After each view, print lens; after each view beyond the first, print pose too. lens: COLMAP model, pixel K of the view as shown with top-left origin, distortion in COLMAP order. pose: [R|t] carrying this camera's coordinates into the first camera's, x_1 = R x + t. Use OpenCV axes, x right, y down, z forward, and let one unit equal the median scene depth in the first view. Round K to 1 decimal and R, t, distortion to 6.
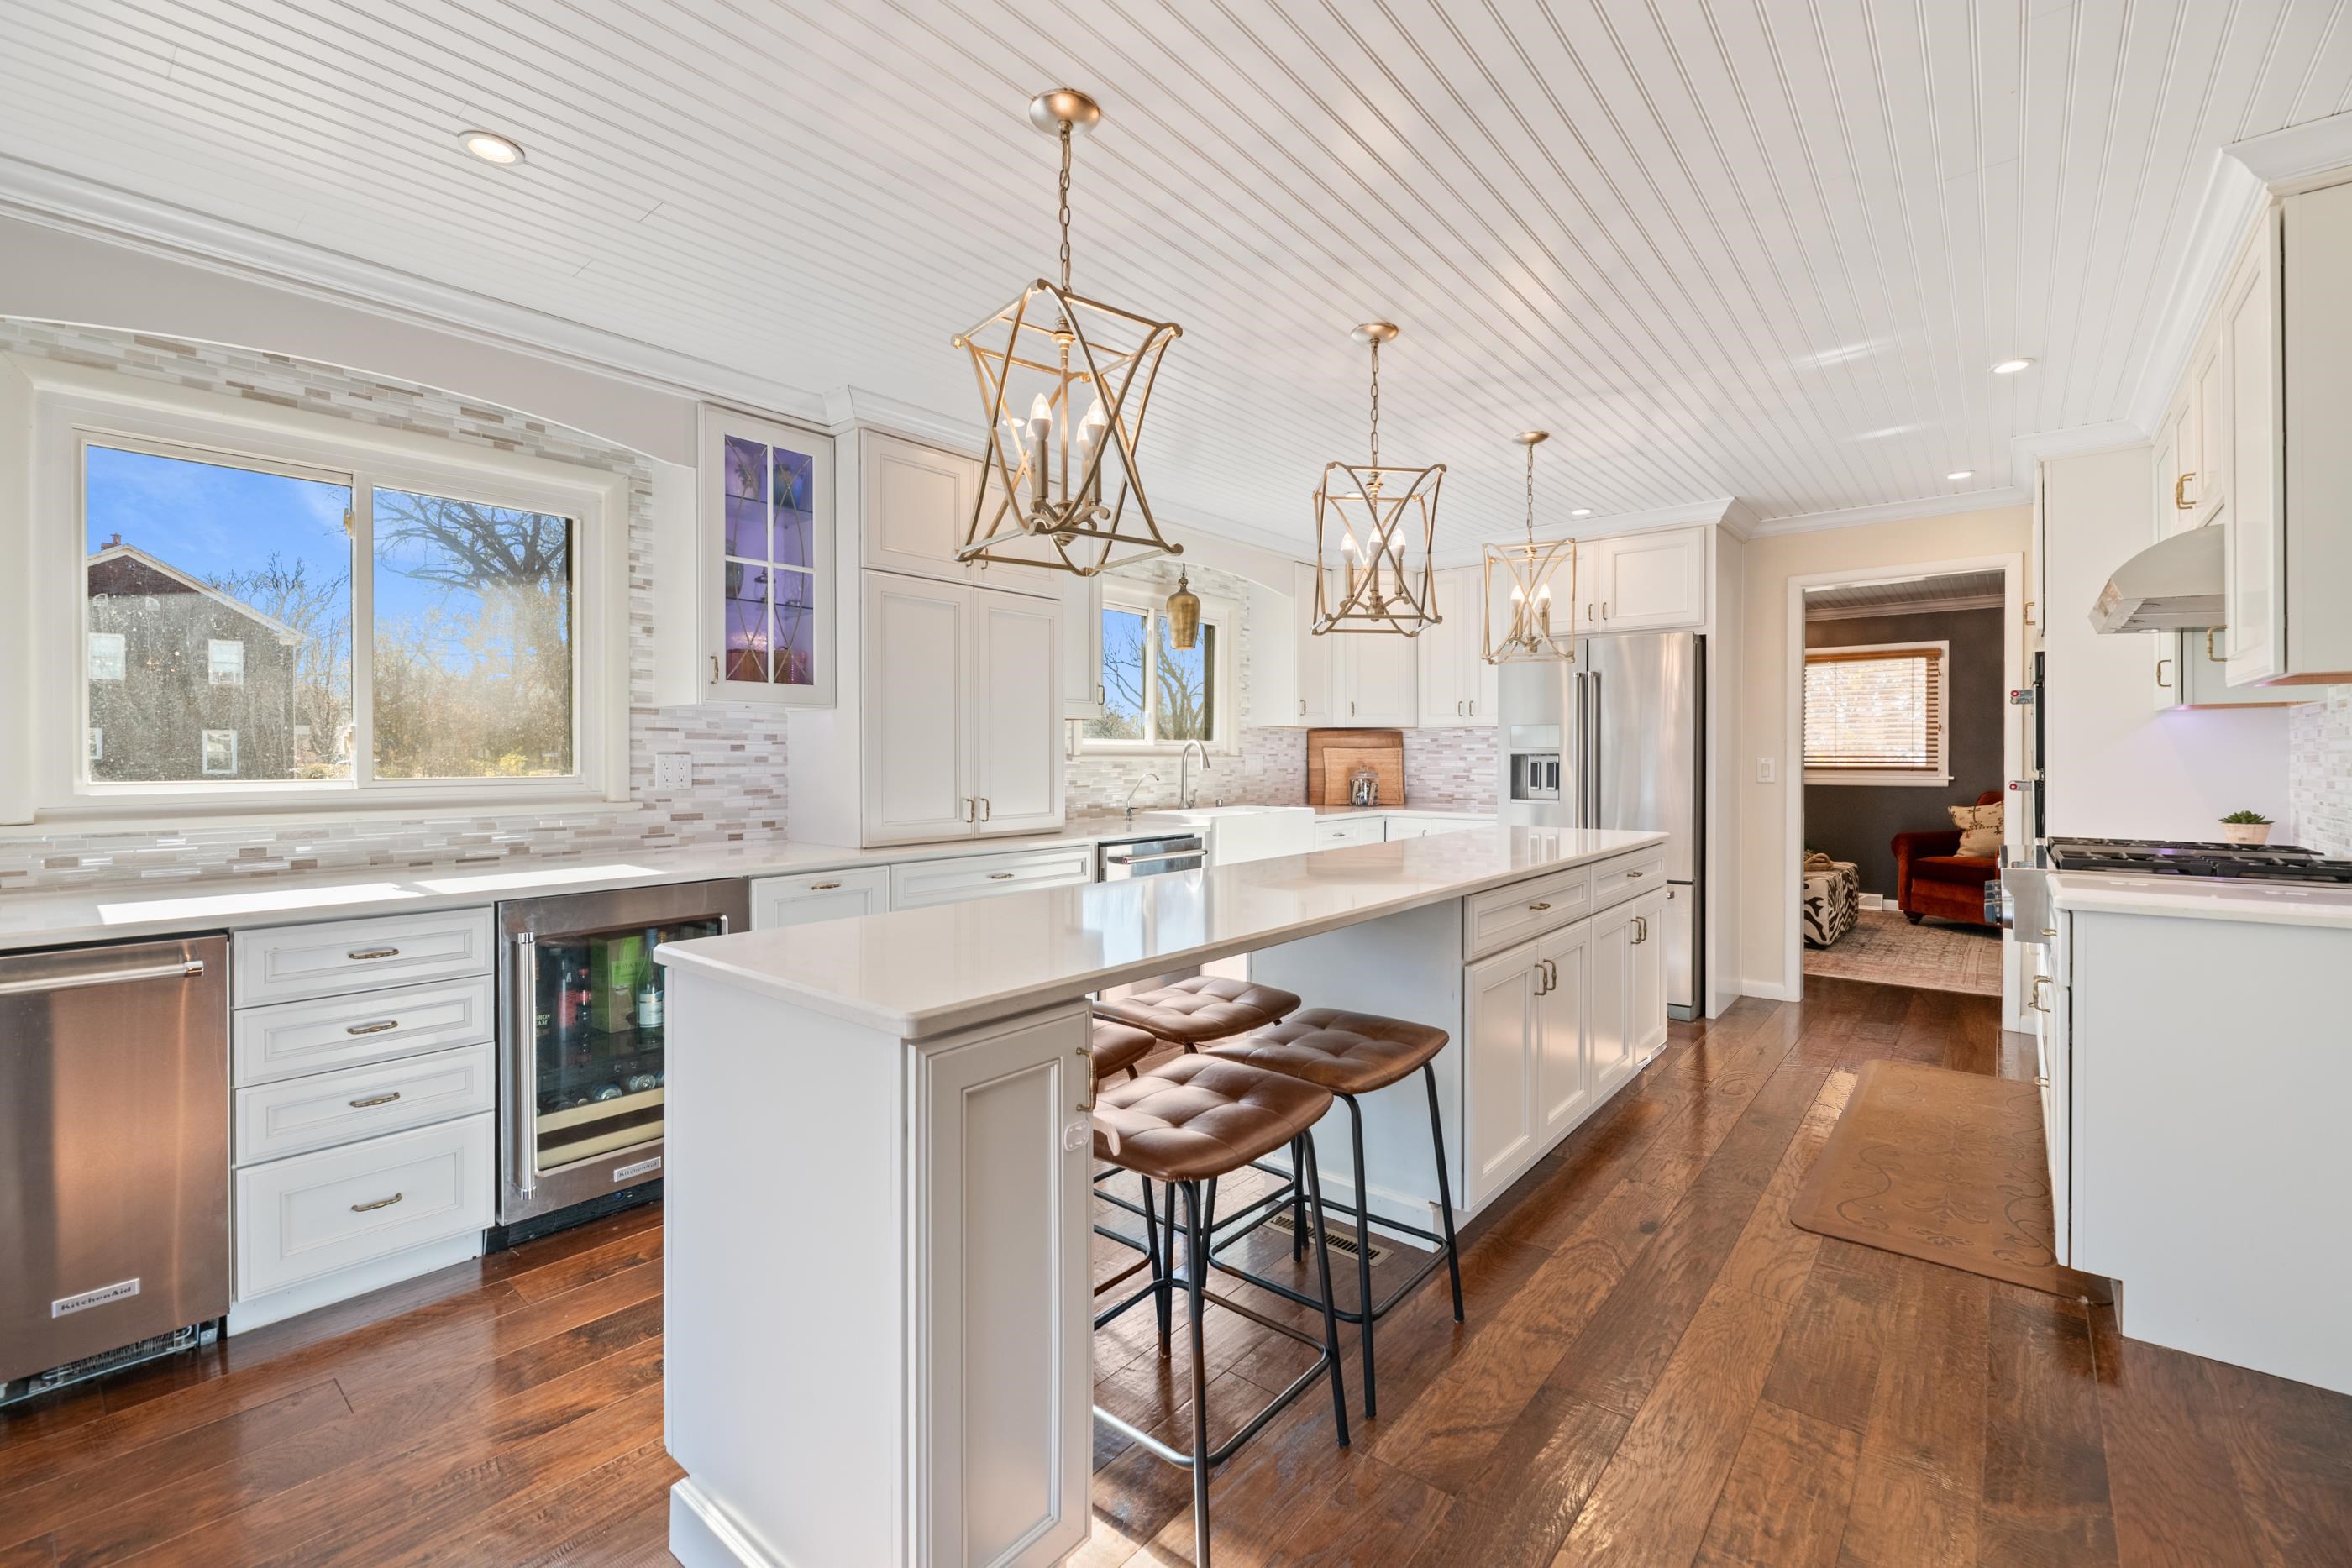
lens RADIAL K [[1002.5, 0, 1154.3], [0, 1002.5, 761.0], [0, 0, 1]] dist [-0.000249, -0.001752]
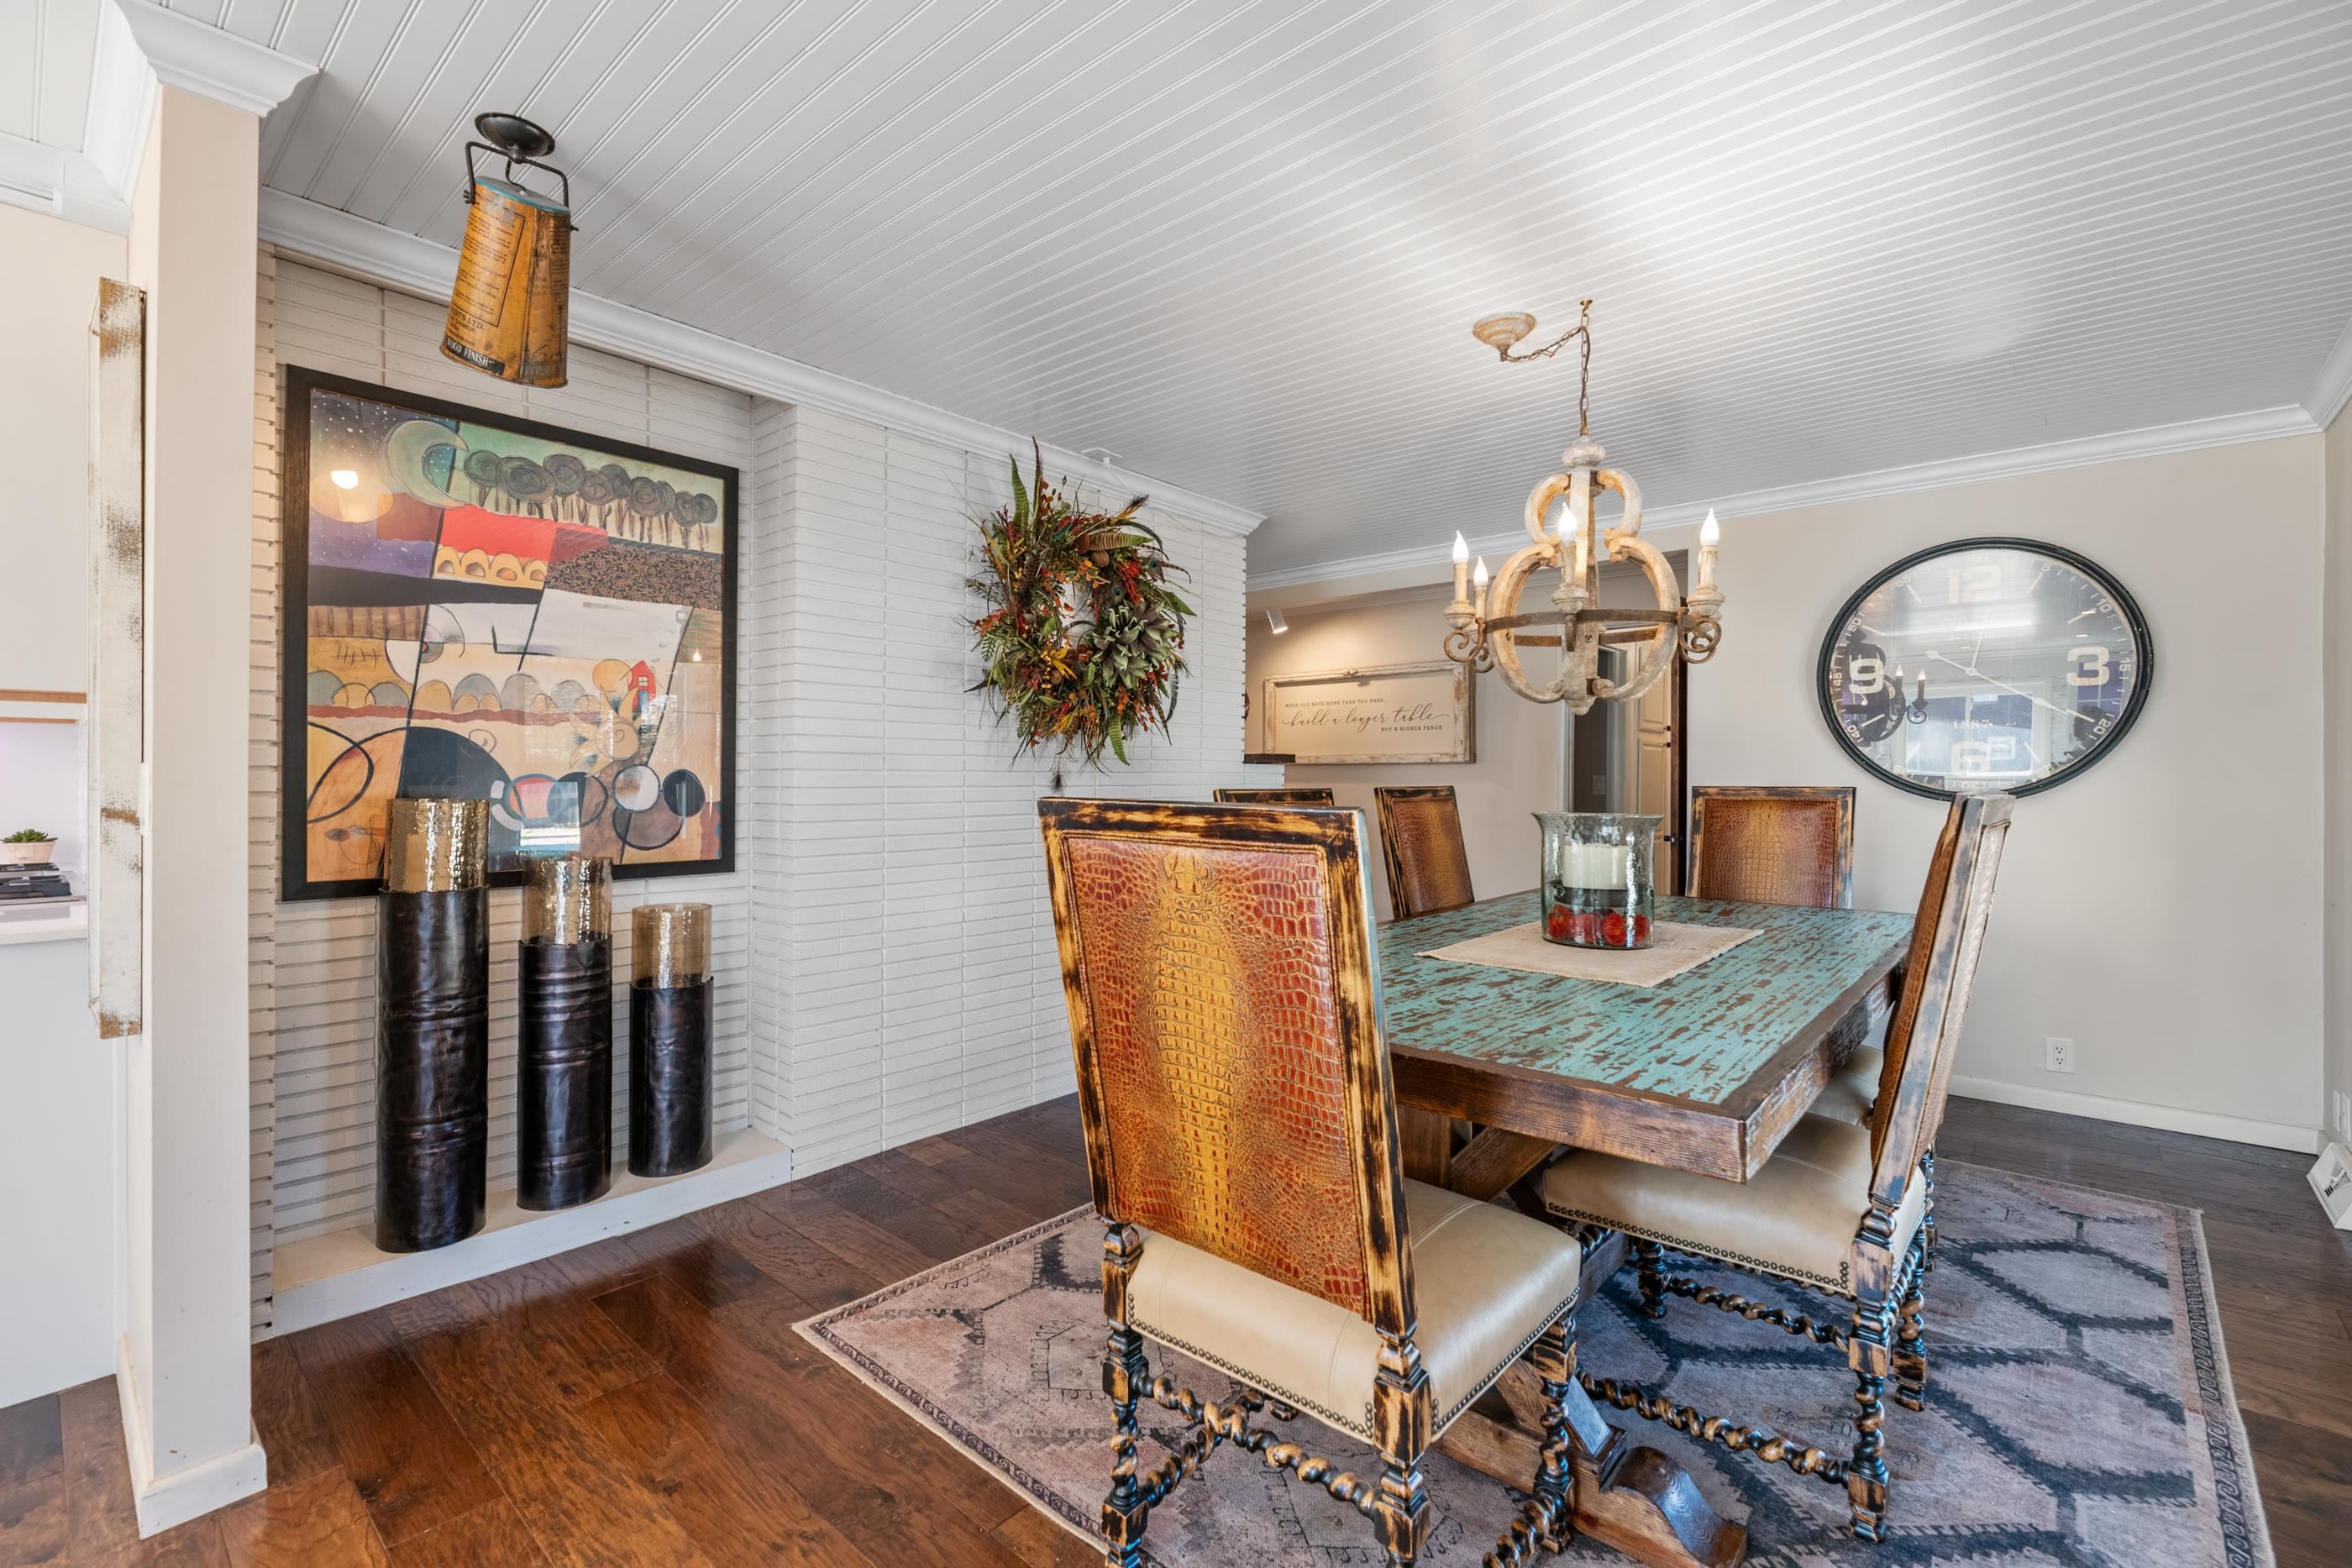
lens RADIAL K [[1002.5, 0, 1182.9], [0, 1002.5, 794.0], [0, 0, 1]] dist [-0.000249, -0.001752]
pose [[0.018741, -0.015983, 0.999697, 0.098885], [-0.001069, 0.999871, 0.016005, -0.000348], [-0.999824, -0.001368, 0.018722, -0.086496]]
